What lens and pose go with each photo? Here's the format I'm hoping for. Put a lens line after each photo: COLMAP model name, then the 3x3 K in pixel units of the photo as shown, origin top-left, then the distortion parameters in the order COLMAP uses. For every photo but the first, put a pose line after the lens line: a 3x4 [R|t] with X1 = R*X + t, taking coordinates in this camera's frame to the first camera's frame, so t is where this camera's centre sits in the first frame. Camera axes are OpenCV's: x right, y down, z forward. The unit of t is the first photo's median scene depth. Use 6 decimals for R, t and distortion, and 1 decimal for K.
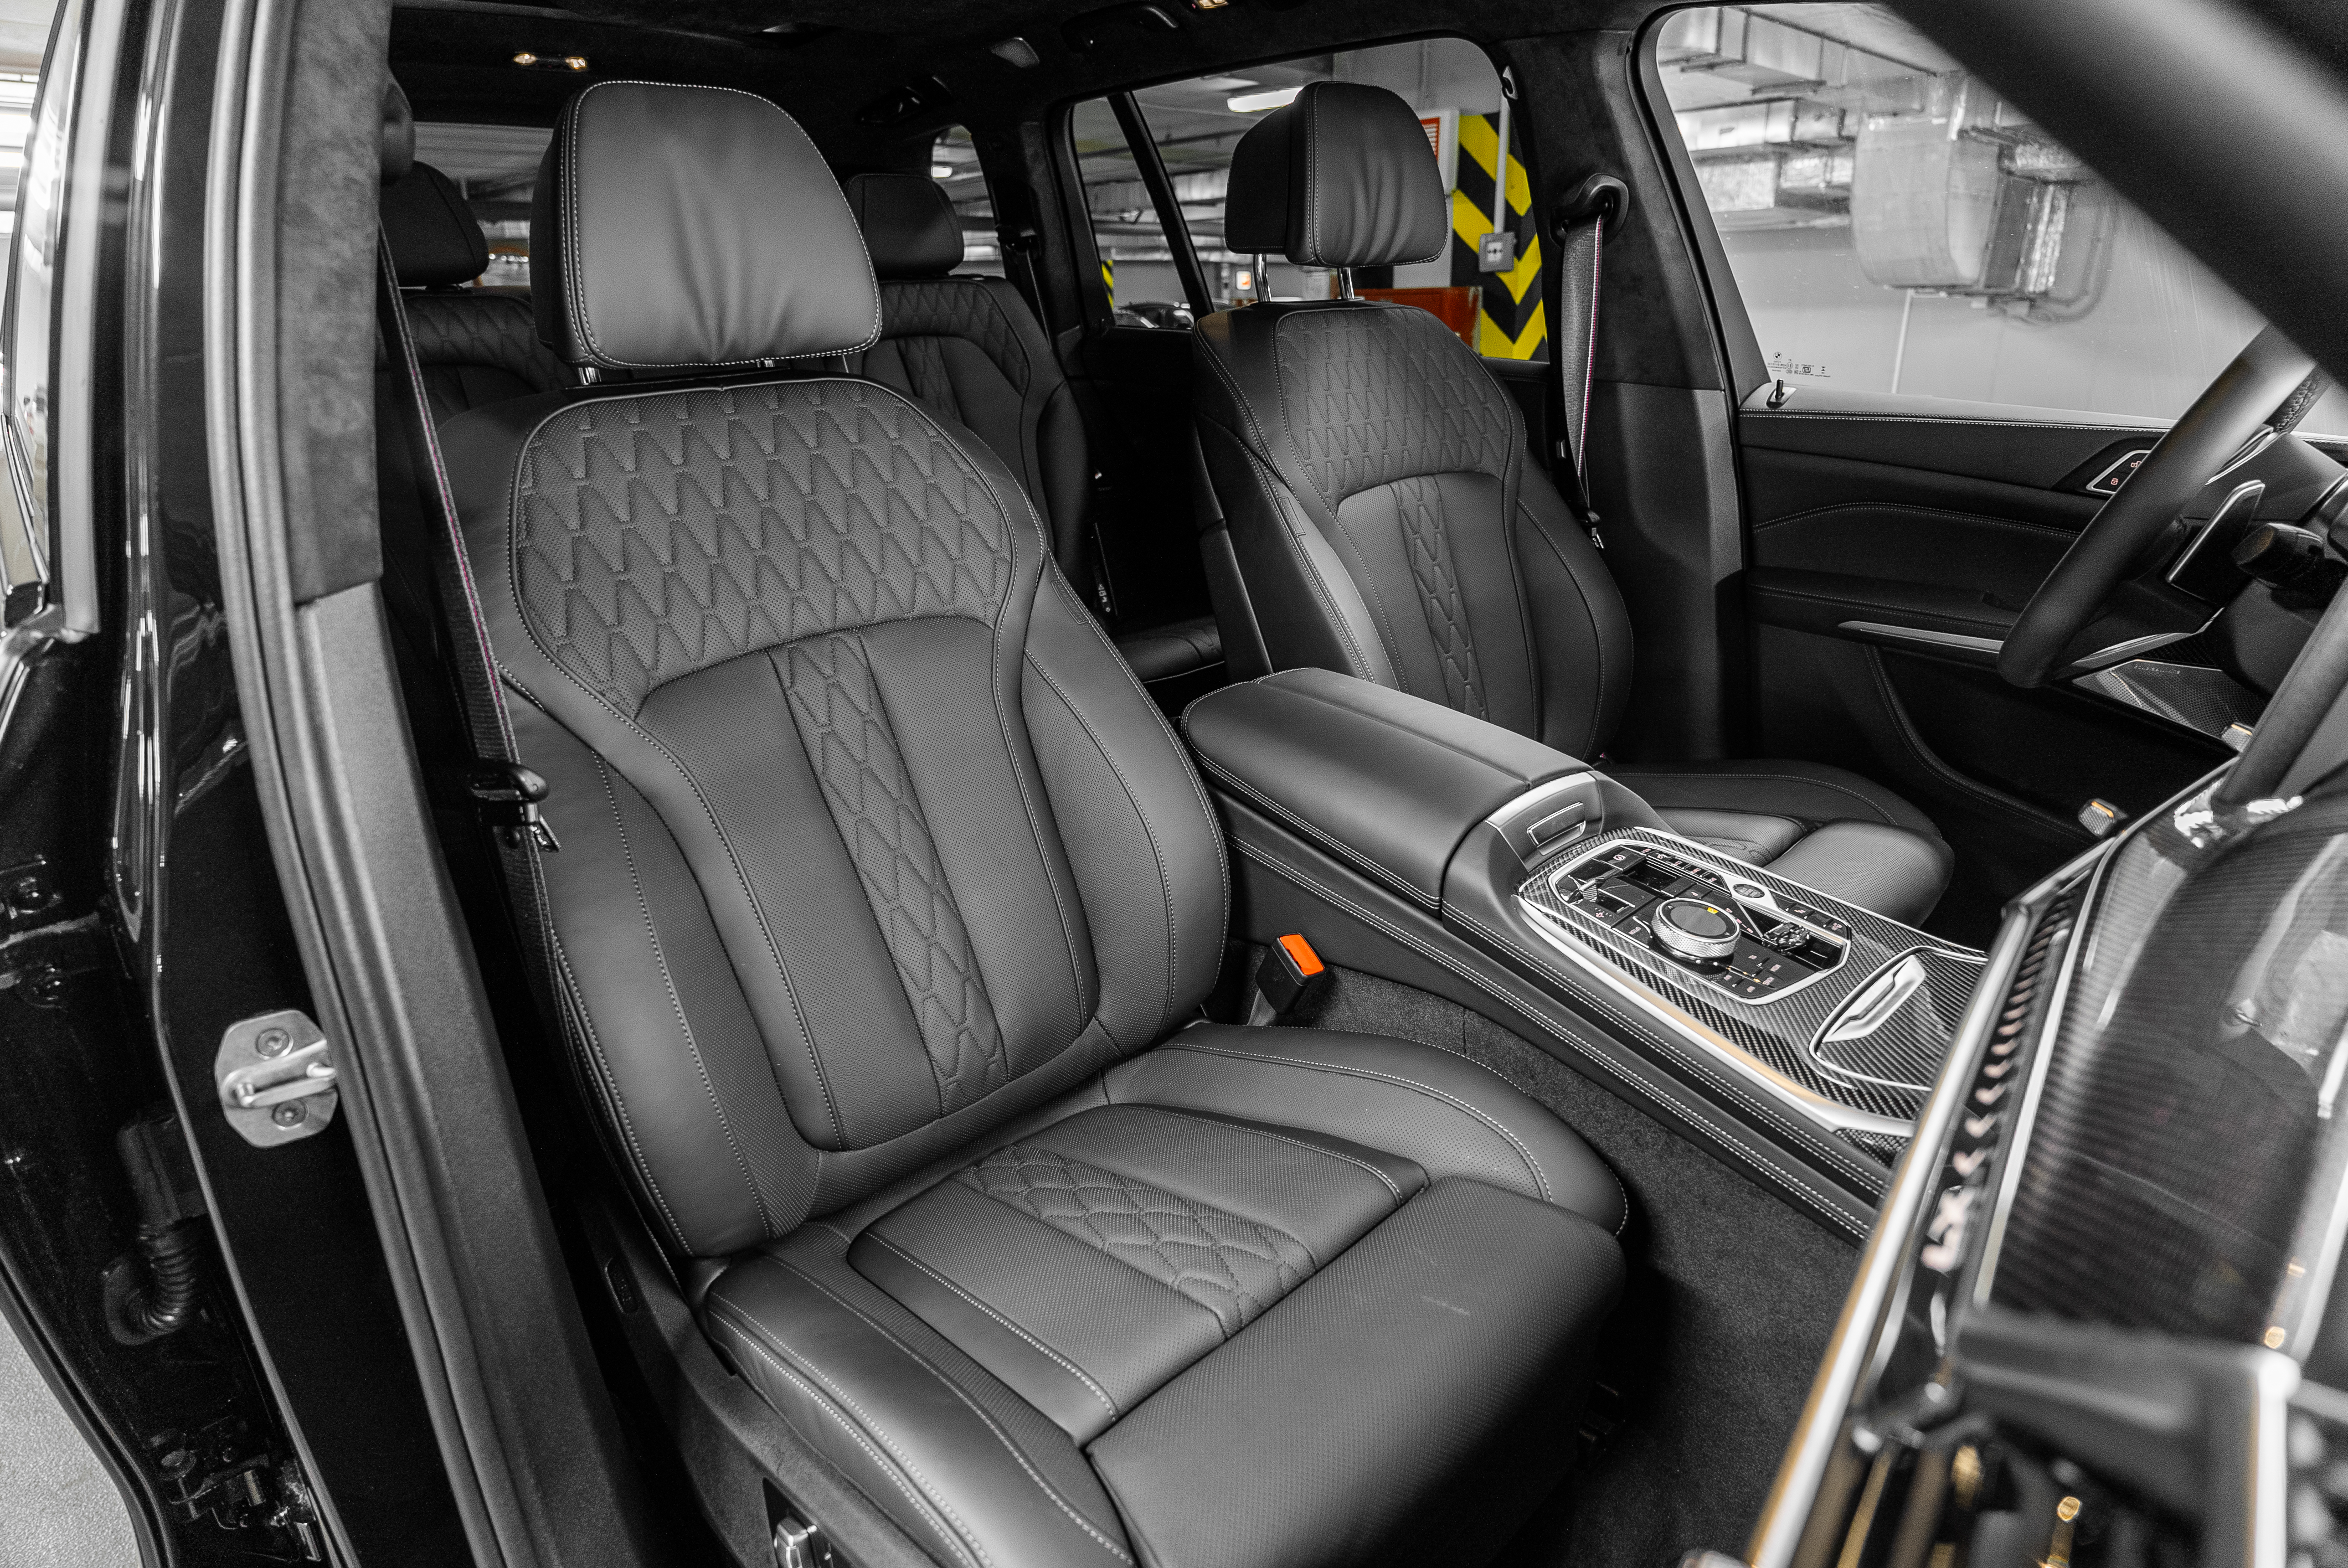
lens RADIAL K [[1299.3, 0, 1174.0], [0, 1299.3, 784.0], [0, 0, 1]] dist [-0.037840, 0.013111]
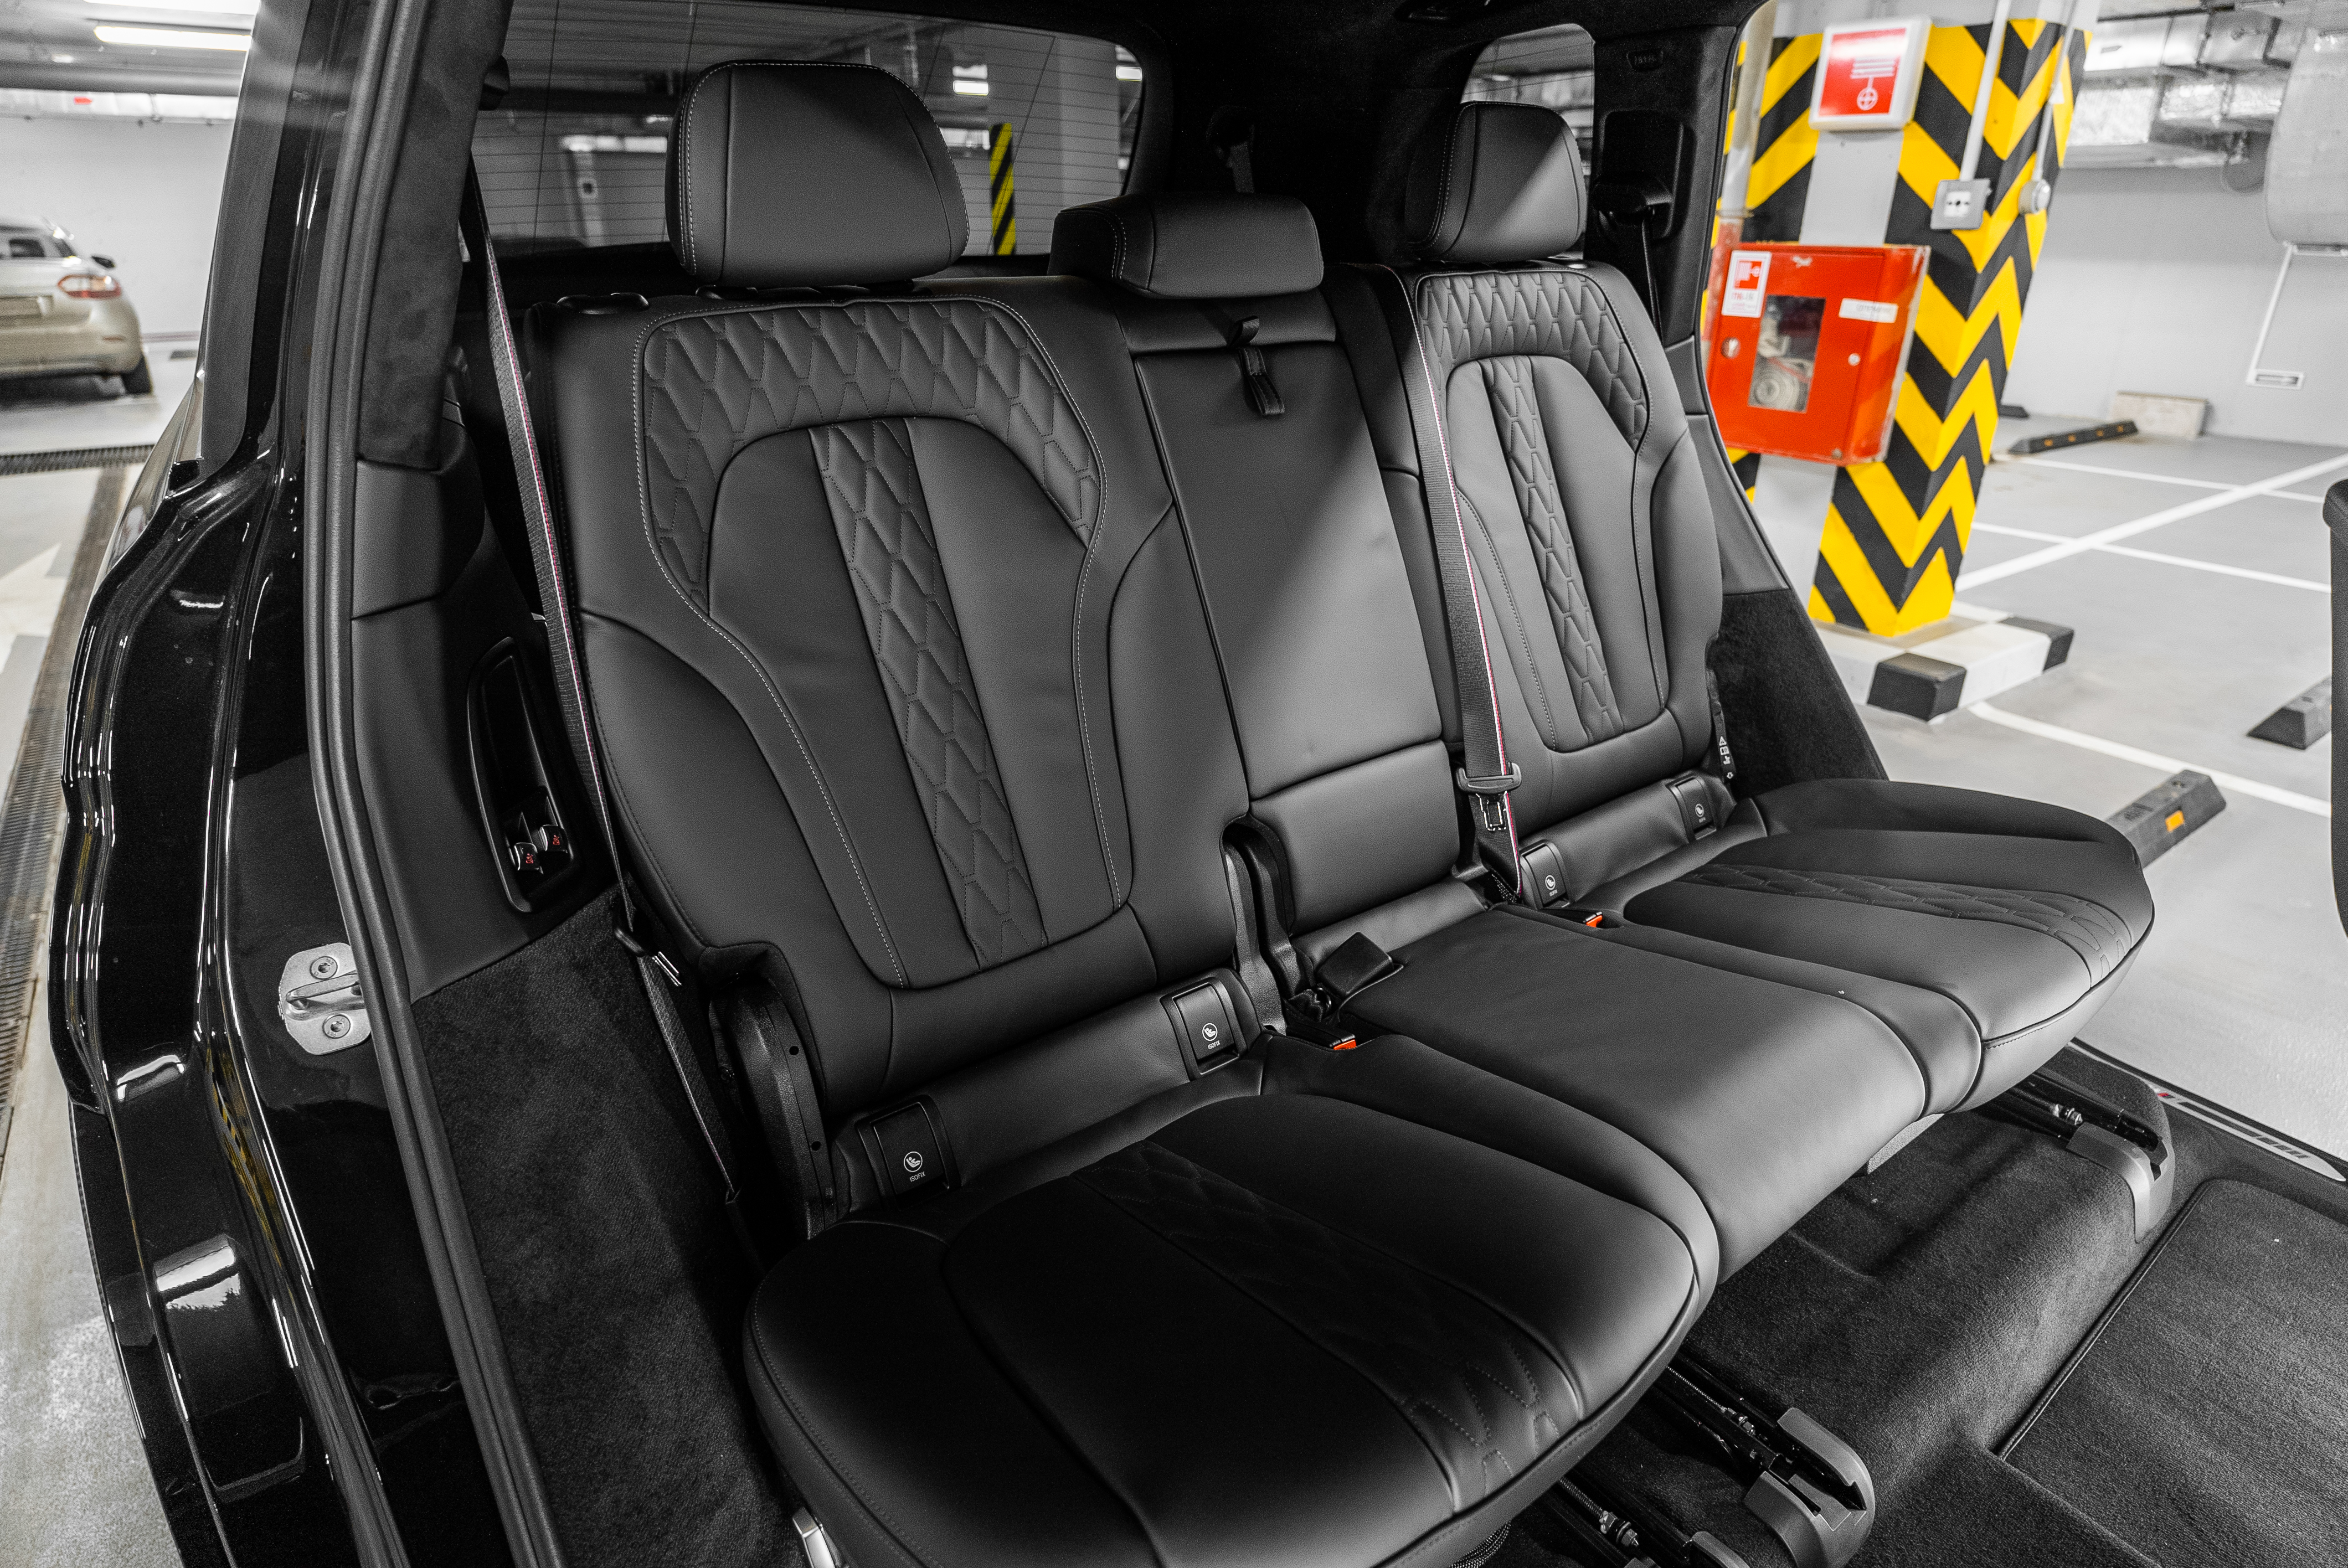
lens RADIAL K [[1299.3, 0, 1174.0], [0, 1299.3, 784.0], [0, 0, 1]] dist [-0.037840, 0.013111]
pose [[0.993158, 0.070407, -0.093162, -0.080381], [-0.064650, 0.995890, 0.063435, -0.043449], [0.097246, -0.056978, 0.993628, 0.085770]]
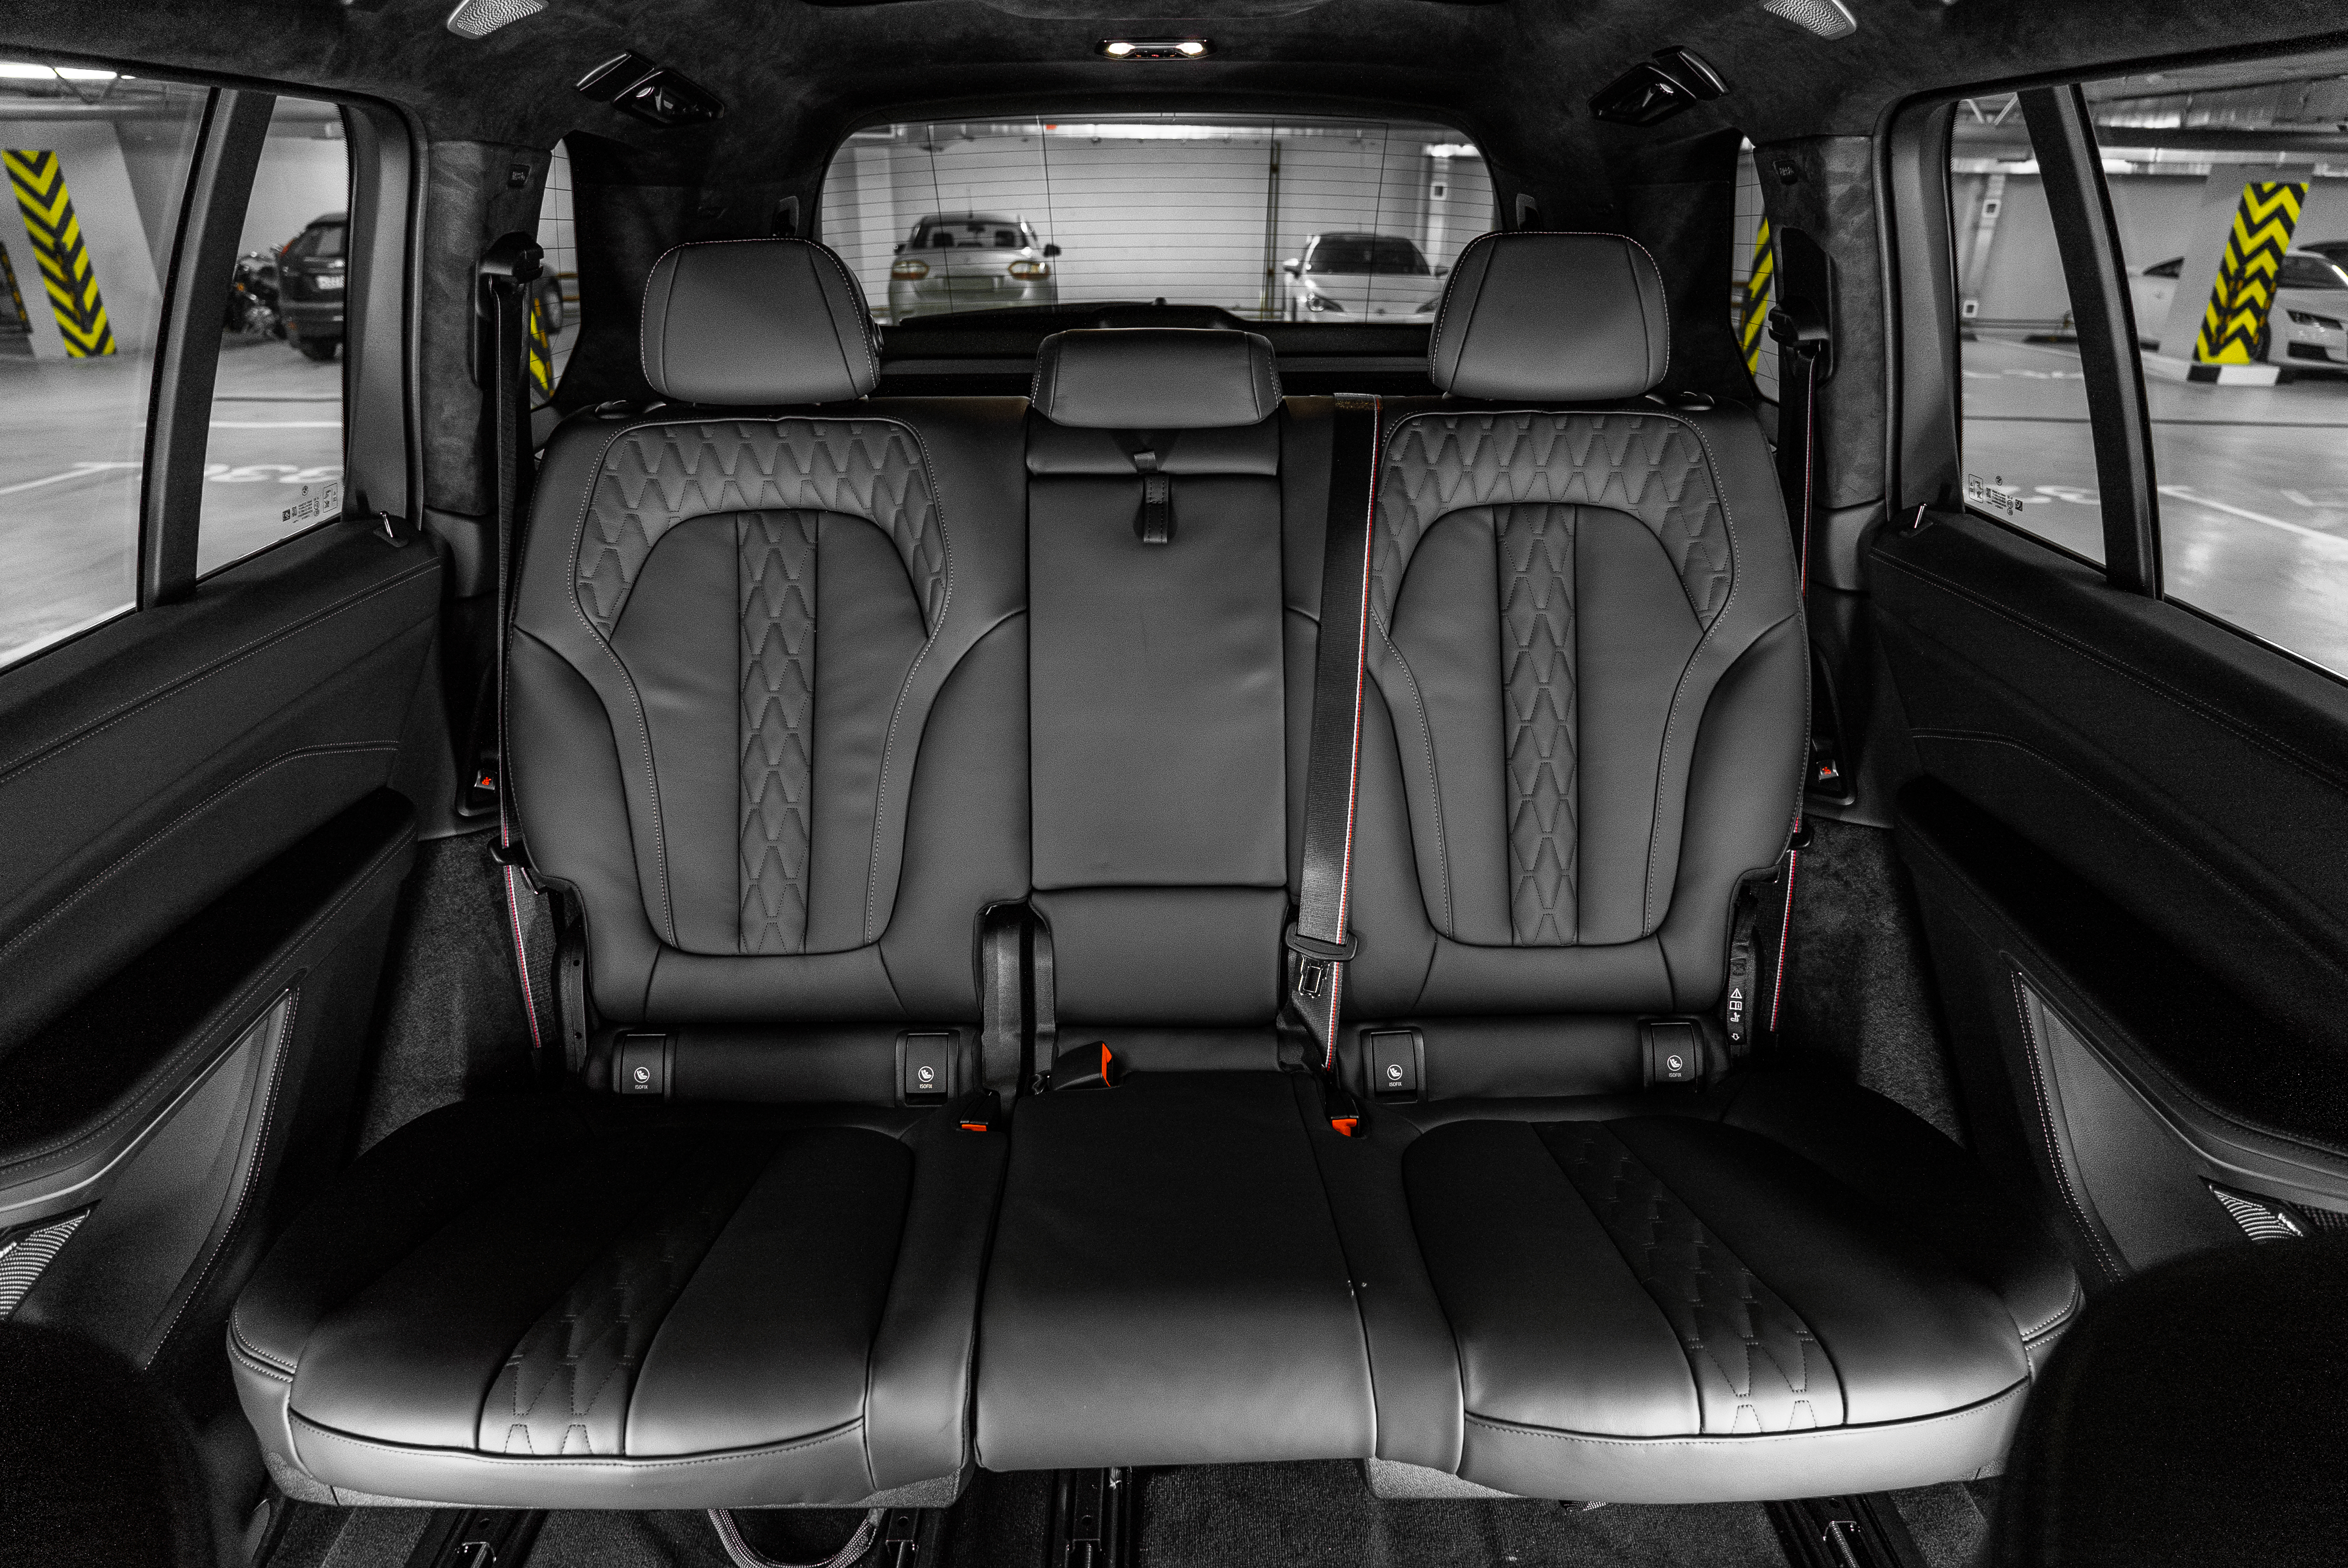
lens RADIAL K [[1299.3, 0, 1174.0], [0, 1299.3, 784.0], [0, 0, 1]] dist [-0.037840, 0.013111]
pose [[0.734064, 0.300745, -0.608853, 0.029158], [-0.253750, 0.953117, 0.164861, -0.078768], [0.629889, 0.033478, 0.775963, 0.121234]]
